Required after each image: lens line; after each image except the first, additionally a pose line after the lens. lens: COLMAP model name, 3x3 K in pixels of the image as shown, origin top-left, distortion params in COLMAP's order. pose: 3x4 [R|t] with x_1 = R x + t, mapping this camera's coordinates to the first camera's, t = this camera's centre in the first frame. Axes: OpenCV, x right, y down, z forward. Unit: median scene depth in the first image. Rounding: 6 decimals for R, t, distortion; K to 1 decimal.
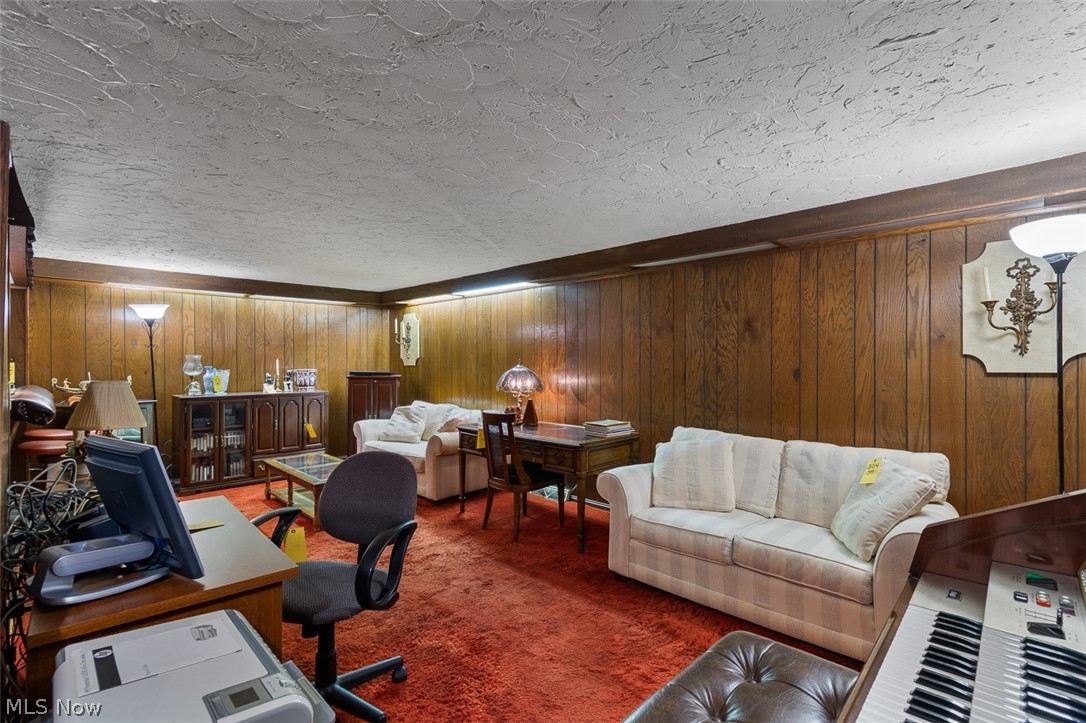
lens RADIAL K [[485.1, 0, 547.2], [0, 485.1, 360.1], [0, 0, 1]] dist [-0.001983, 0.000155]
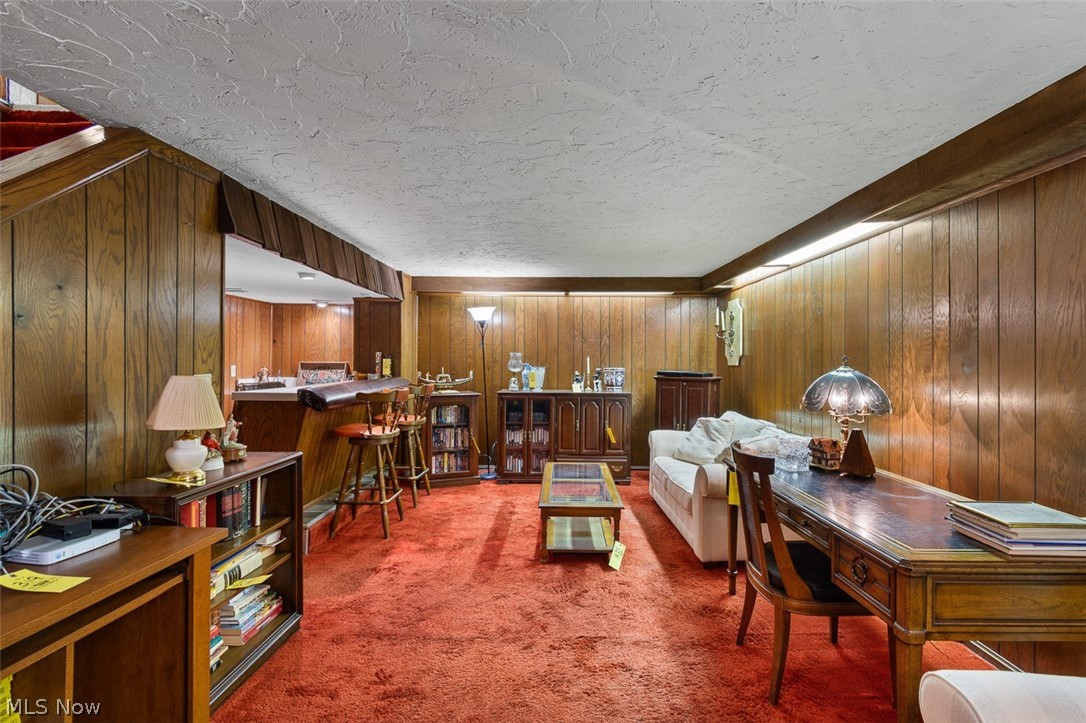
lens RADIAL K [[485.1, 0, 562.2], [0, 485.1, 357.9], [0, 0, 1]] dist [-0.001983, 0.000155]
pose [[0.709435, 0.001981, -0.704768, 0.091562], [-0.004348, 0.999989, -0.001566, 0.001999], [0.704758, 0.004175, 0.709436, 0.298127]]
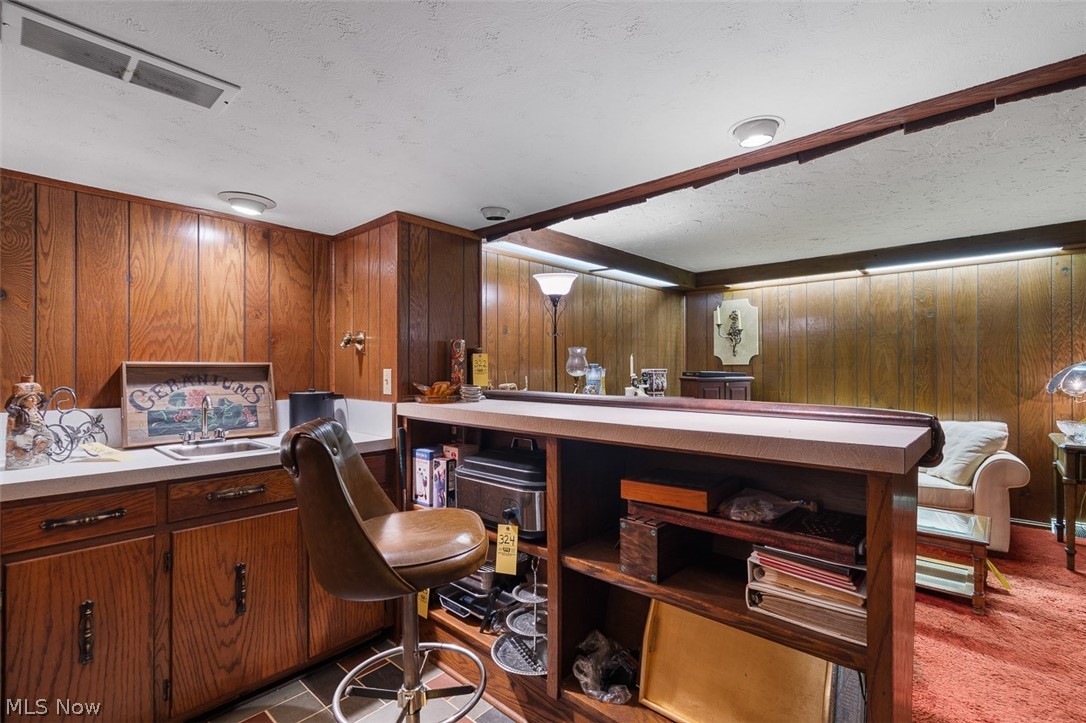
lens RADIAL K [[485.1, 0, 554.0], [0, 485.1, 364.3], [0, 0, 1]] dist [-0.001983, 0.000155]
pose [[0.998591, -0.003218, 0.052975, -0.764912], [0.003440, 0.999986, -0.004096, 0.015815], [-0.052961, 0.004273, 0.998587, 0.268534]]
